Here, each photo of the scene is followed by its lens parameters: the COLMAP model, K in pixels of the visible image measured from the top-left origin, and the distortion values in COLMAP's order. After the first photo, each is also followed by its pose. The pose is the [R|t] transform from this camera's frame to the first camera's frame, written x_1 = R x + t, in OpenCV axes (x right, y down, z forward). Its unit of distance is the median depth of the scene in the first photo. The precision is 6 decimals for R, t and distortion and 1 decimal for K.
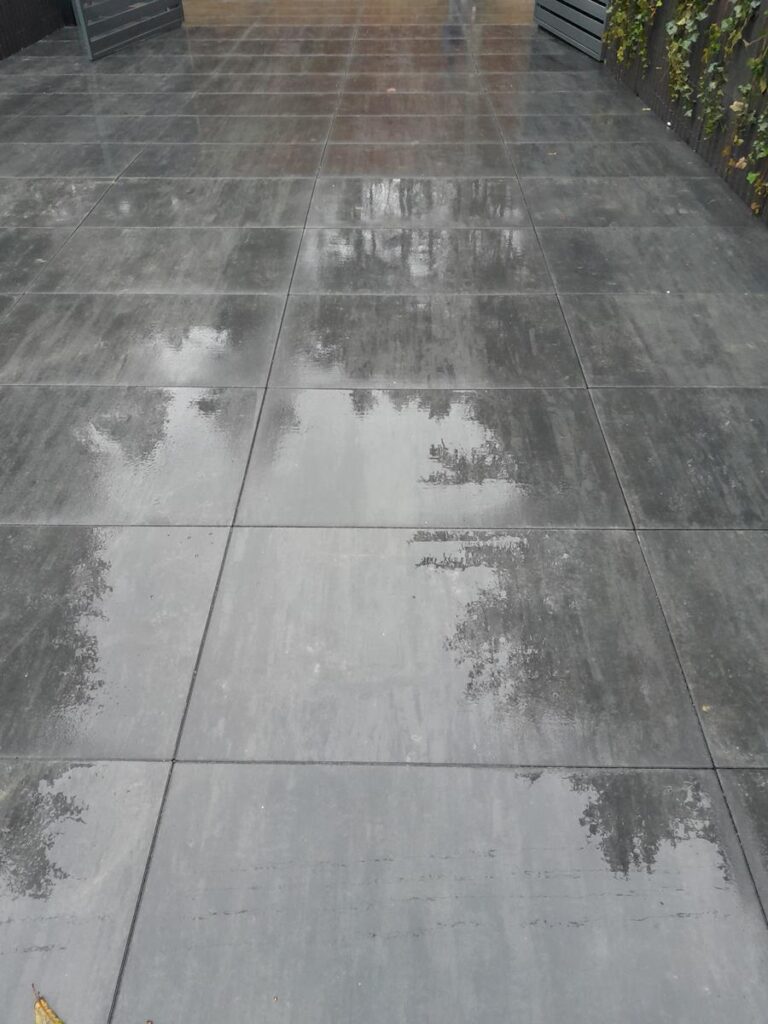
lens RADIAL K [[816.4, 0, 384.0], [0, 816.4, 512.0], [0, 0, 1]] dist [0.015821, -0.005483]
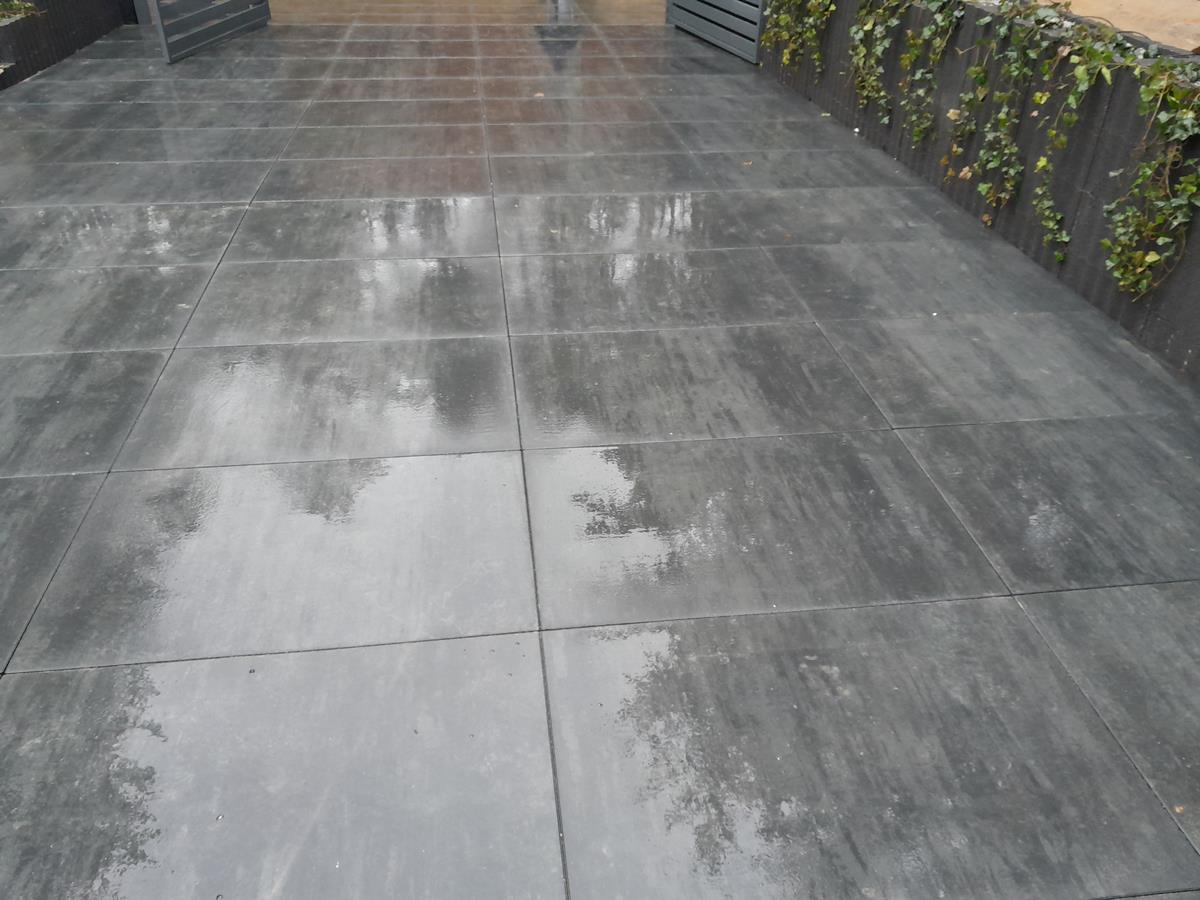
lens RADIAL K [[963.7, 0, 600.0], [0, 963.7, 450.0], [0, 0, 1]] dist [-0.000037, 0.009299]
pose [[0.987624, -0.059760, 0.145008, -0.145650], [0.076034, 0.991084, -0.109412, -0.029201], [-0.137177, 0.119083, 0.983362, 0.028320]]
